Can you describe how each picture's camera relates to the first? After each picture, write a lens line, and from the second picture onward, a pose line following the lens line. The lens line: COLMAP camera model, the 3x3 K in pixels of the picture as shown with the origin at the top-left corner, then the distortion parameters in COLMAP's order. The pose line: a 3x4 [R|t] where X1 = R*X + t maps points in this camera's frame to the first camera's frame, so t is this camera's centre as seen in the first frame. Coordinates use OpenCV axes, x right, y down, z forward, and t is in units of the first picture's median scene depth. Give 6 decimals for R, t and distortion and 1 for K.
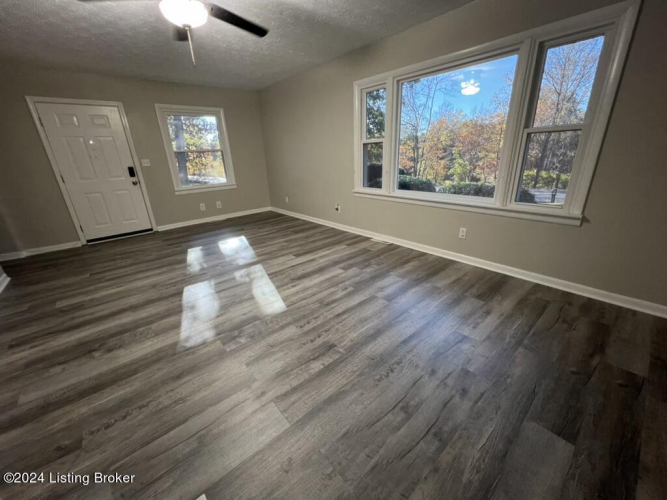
lens RADIAL K [[267.8, 0, 333.5], [0, 267.8, 250.0], [0, 0, 1]] dist [-0.000229, 0.000099]
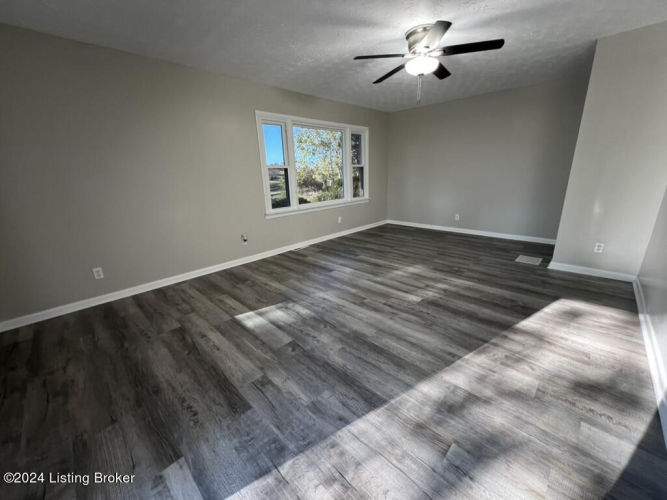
lens RADIAL K [[267.8, 0, 333.5], [0, 267.8, 250.0], [0, 0, 1]] dist [-0.000229, 0.000099]
pose [[-0.094354, -0.236507, 0.967037, -1.226826], [0.379647, 0.889418, 0.254566, -0.339405], [-0.920307, 0.391152, 0.005869, 1.055976]]
